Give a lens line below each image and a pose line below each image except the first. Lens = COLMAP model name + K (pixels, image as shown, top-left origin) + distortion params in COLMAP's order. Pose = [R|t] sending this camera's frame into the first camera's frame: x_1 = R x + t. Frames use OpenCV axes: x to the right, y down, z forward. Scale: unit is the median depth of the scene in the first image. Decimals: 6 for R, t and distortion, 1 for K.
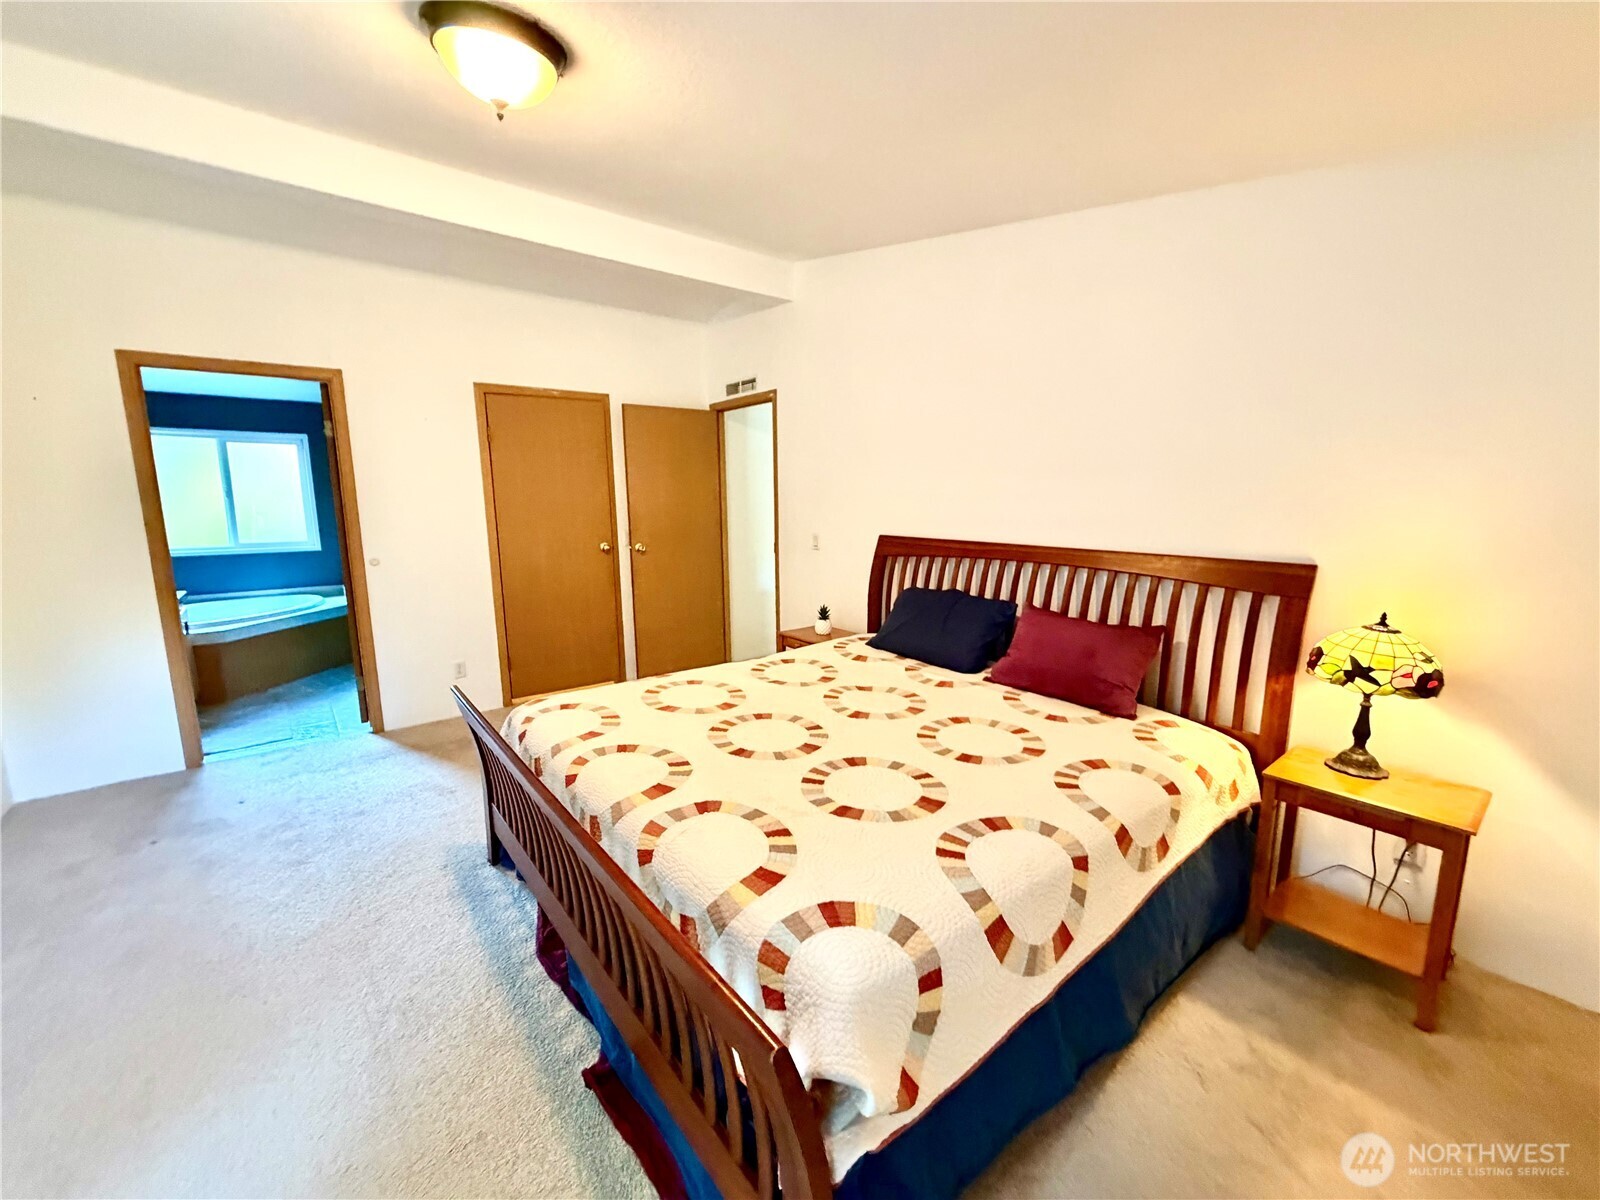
lens RADIAL K [[637.4, 0, 791.3], [0, 637.4, 596.8], [0, 0, 1]] dist [0.003612, -0.000881]
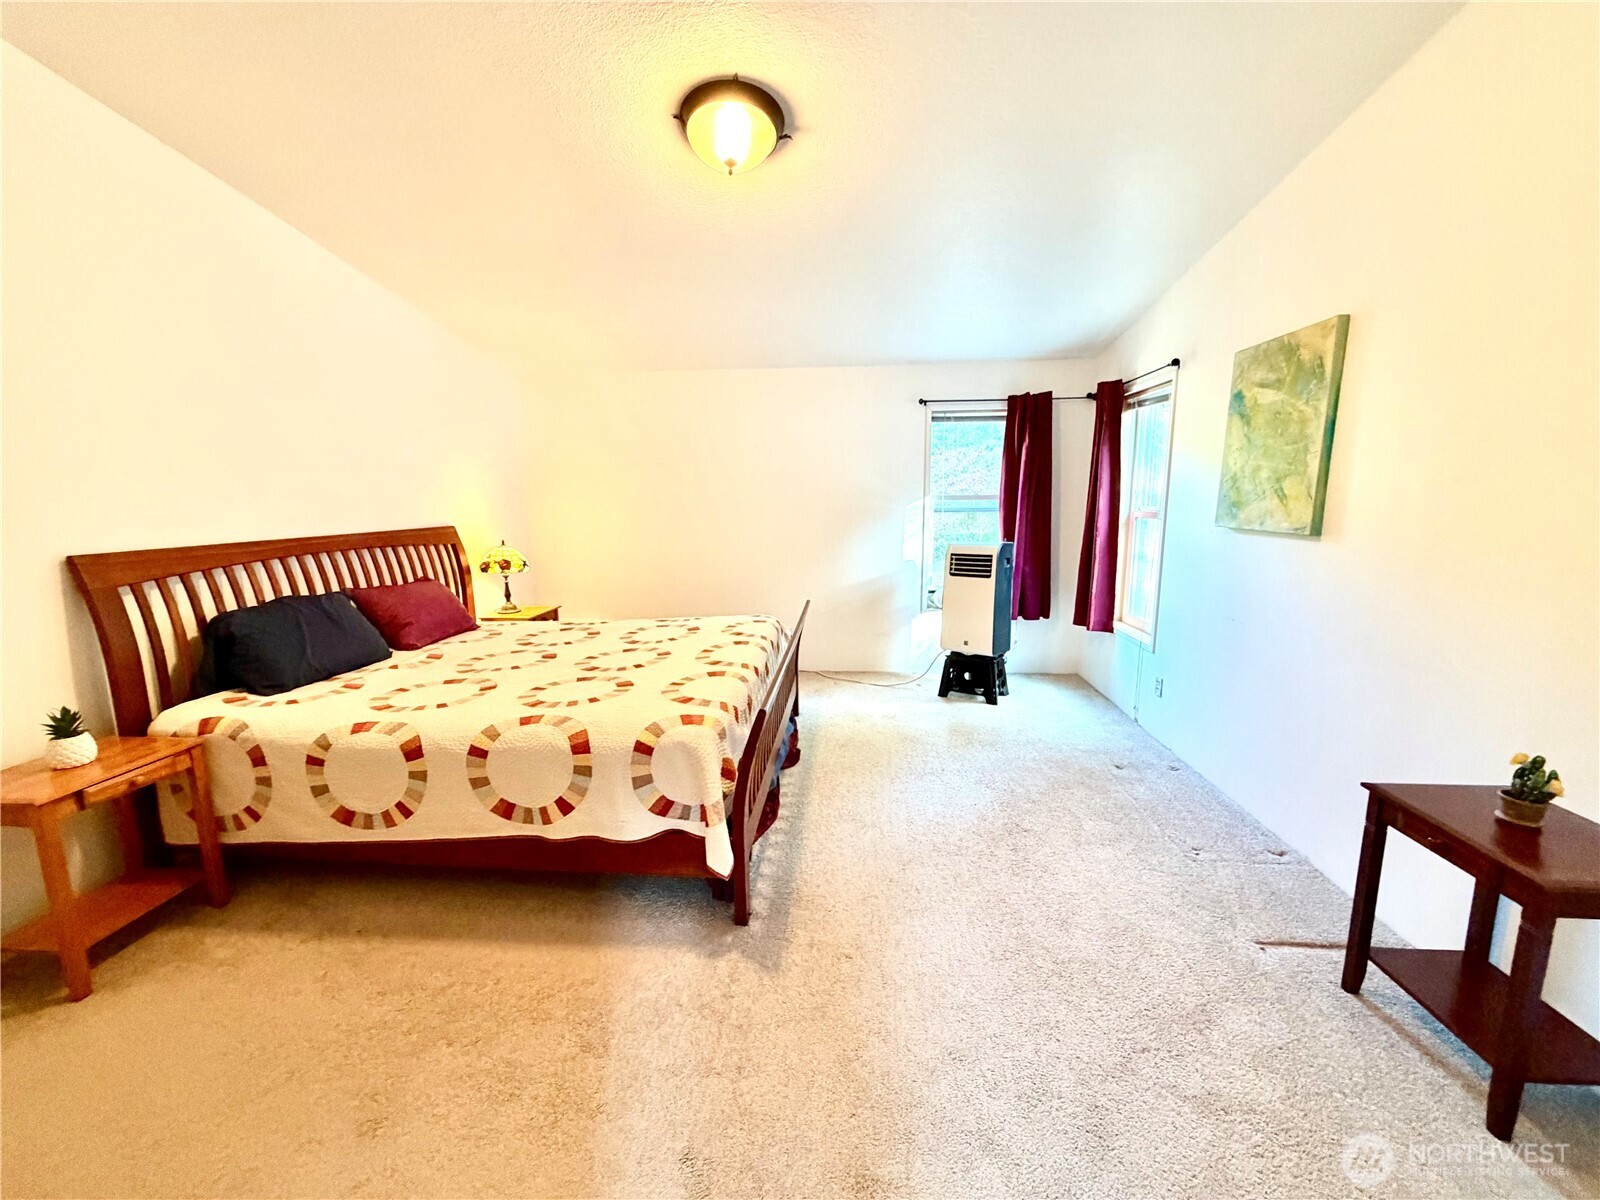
lens RADIAL K [[637.4, 0, 799.3], [0, 637.4, 593.1], [0, 0, 1]] dist [0.003612, -0.000881]
pose [[-0.670808, -0.129368, 0.730261, -1.325498], [0.117665, 0.953631, 0.277024, -0.272705], [-0.732238, 0.271756, -0.624481, 1.615607]]
